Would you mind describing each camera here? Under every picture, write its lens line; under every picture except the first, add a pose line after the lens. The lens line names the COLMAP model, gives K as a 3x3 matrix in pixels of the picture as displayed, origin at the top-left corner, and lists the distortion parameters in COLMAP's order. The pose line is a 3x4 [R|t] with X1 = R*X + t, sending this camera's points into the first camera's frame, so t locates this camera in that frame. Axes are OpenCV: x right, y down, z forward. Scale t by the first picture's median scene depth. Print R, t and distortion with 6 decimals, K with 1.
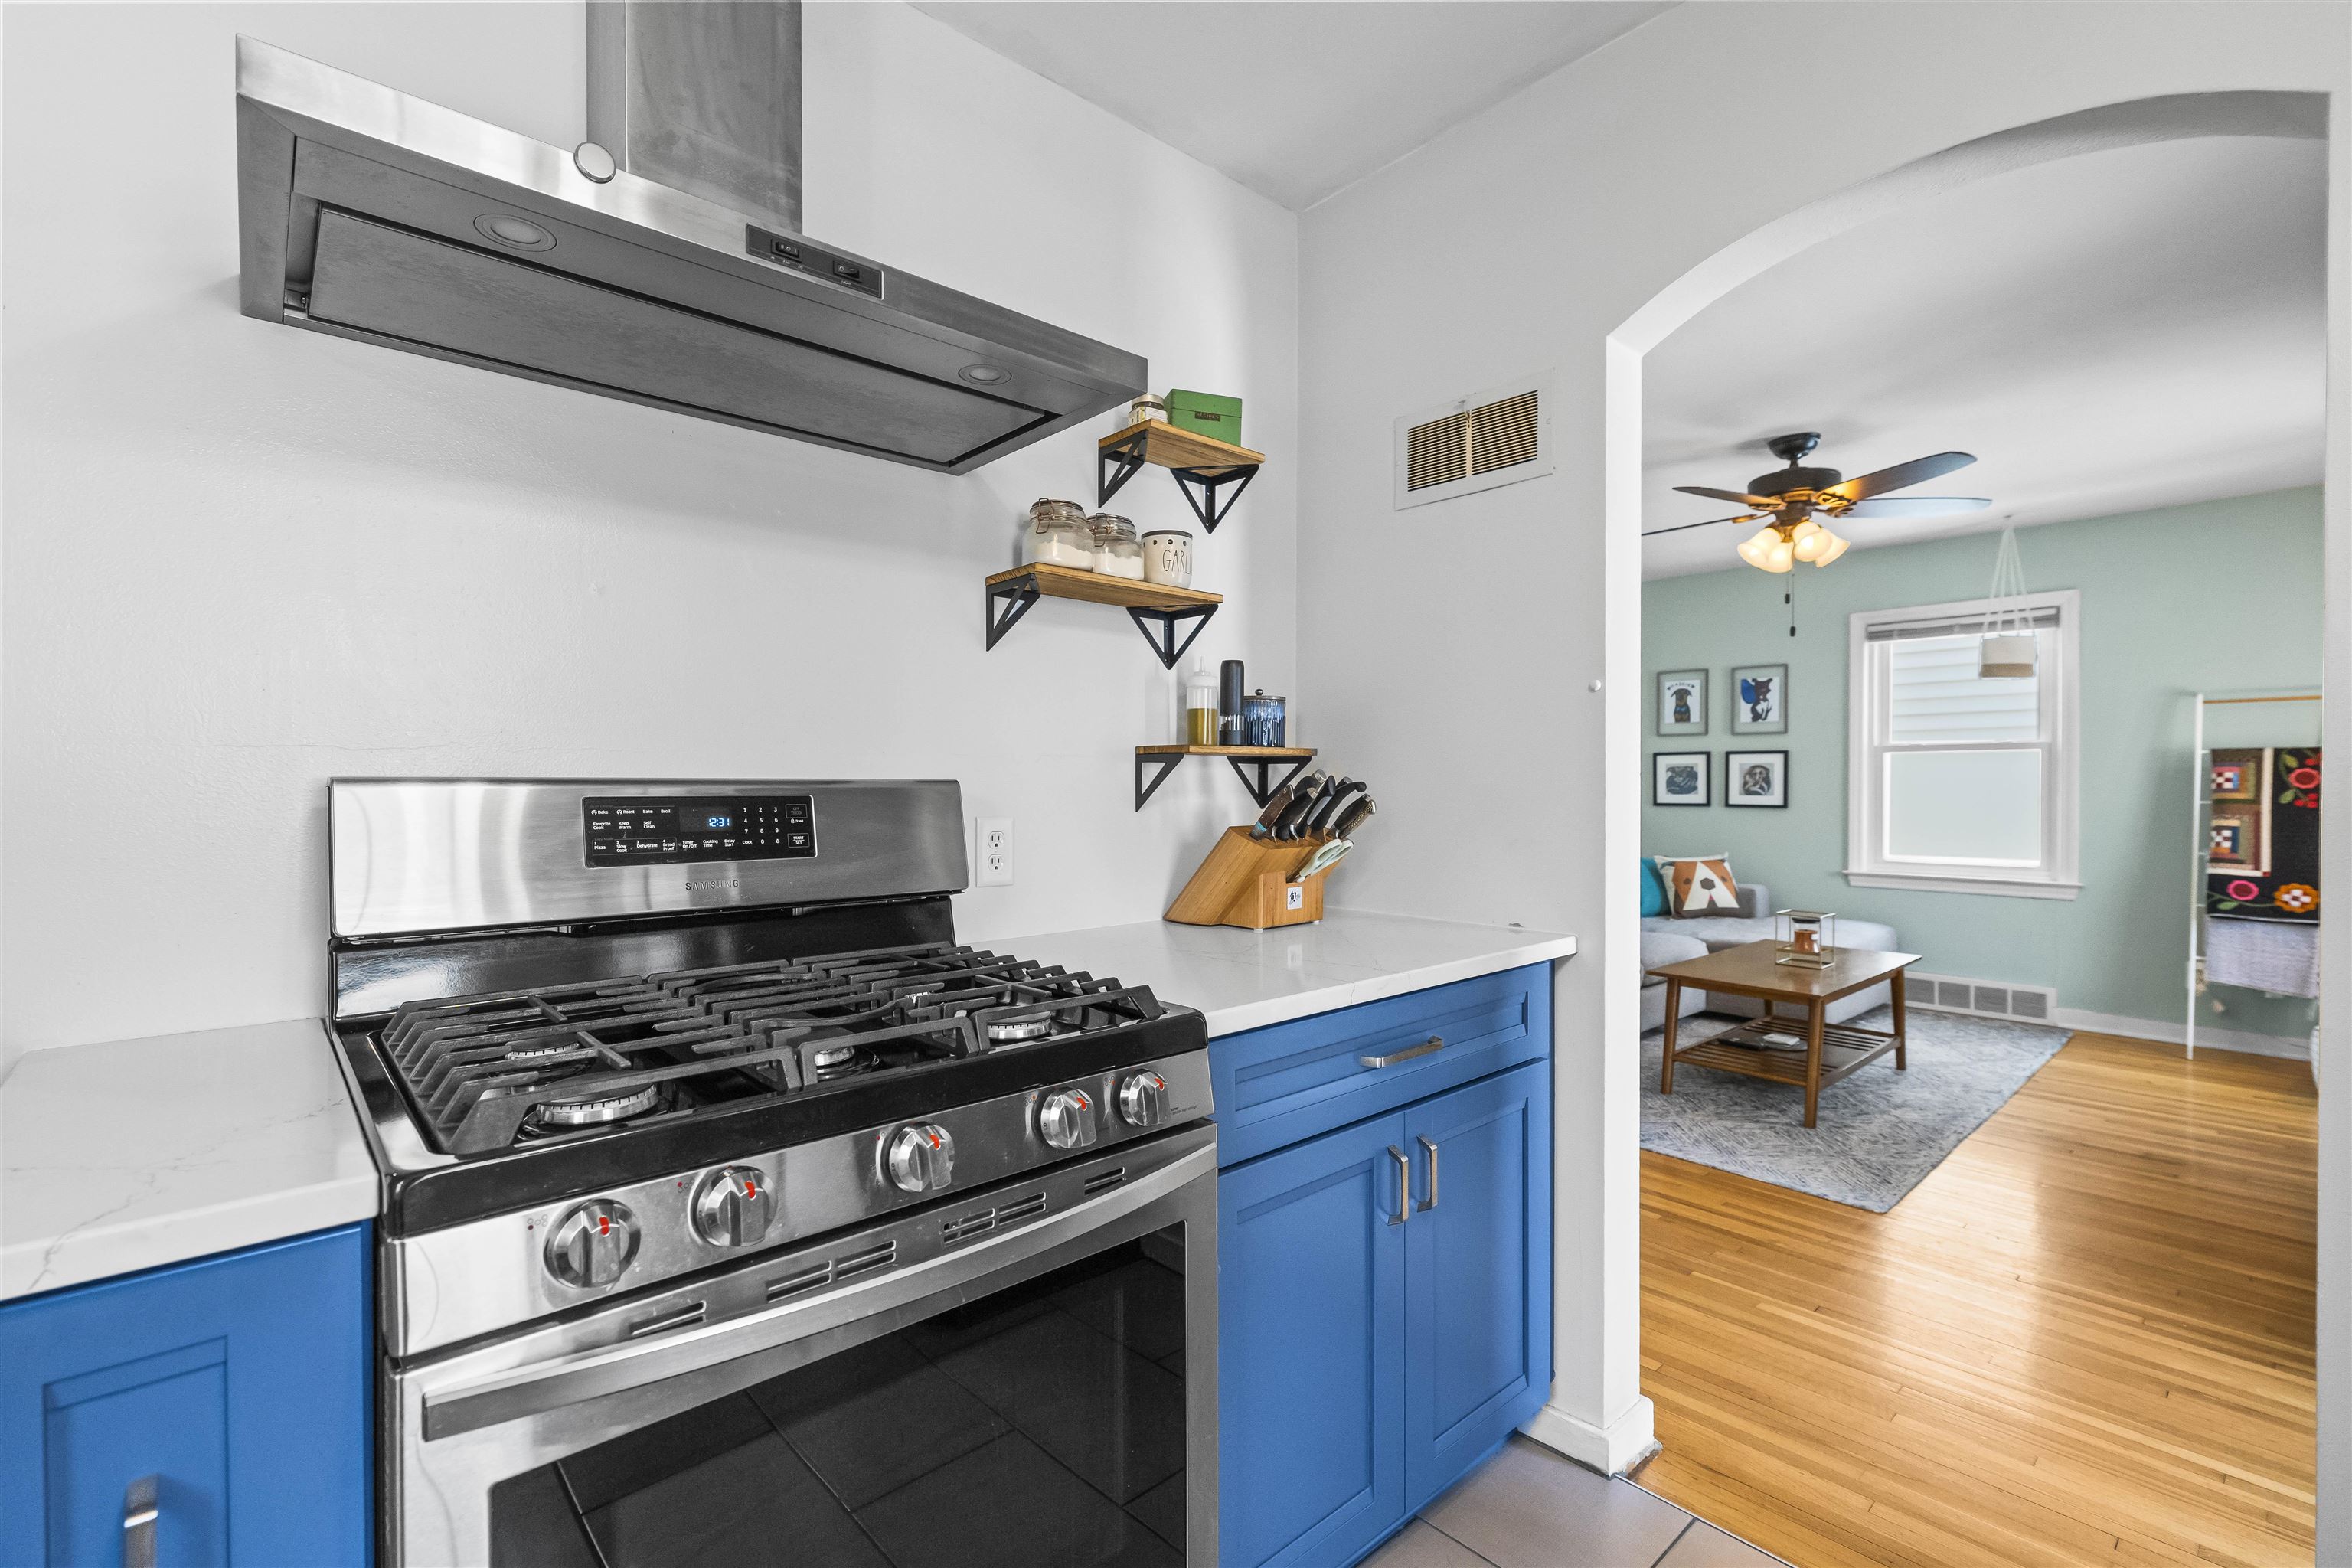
lens RADIAL K [[1054.5, 0, 1172.0], [0, 1054.5, 787.3], [0, 0, 1]] dist [0.011234, 0.000041]
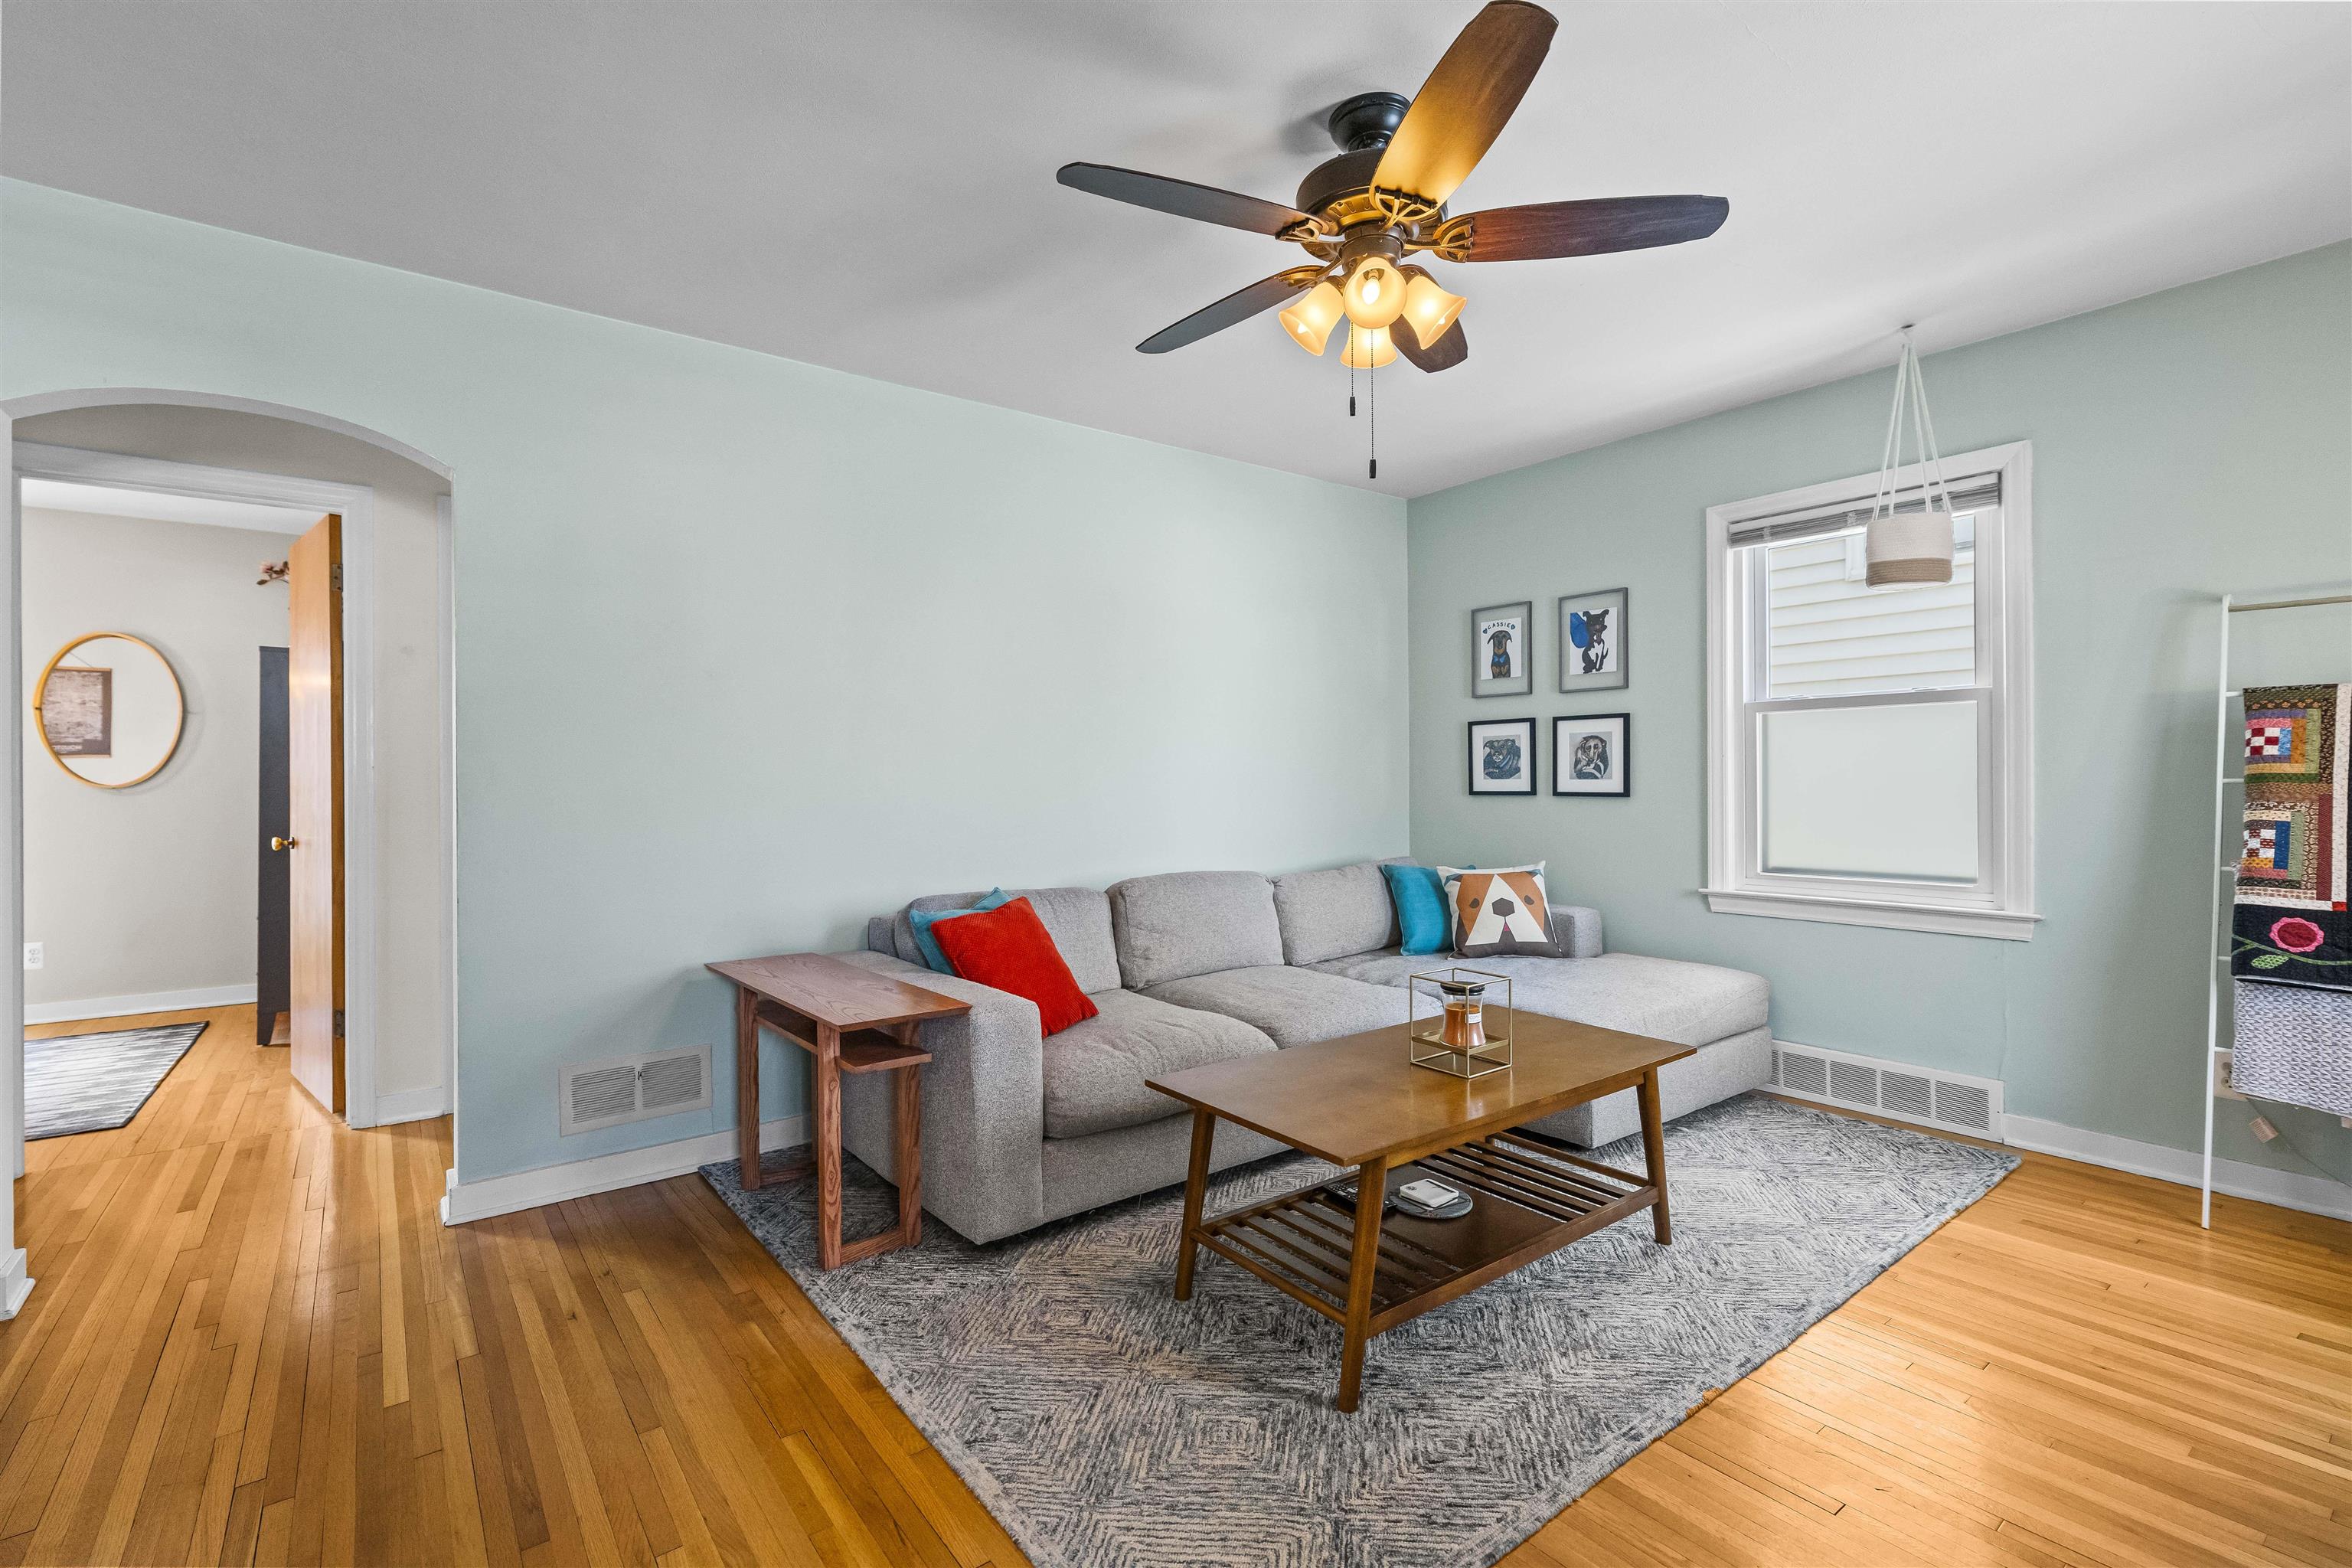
lens RADIAL K [[1054.5, 0, 1179.1], [0, 1054.5, 780.3], [0, 0, 1]] dist [0.011234, 0.000041]
pose [[0.996727, -0.007721, -0.080473, 0.385320], [0.007454, 0.999966, -0.003620, 0.010265], [0.080498, 0.003008, 0.996750, 0.325220]]
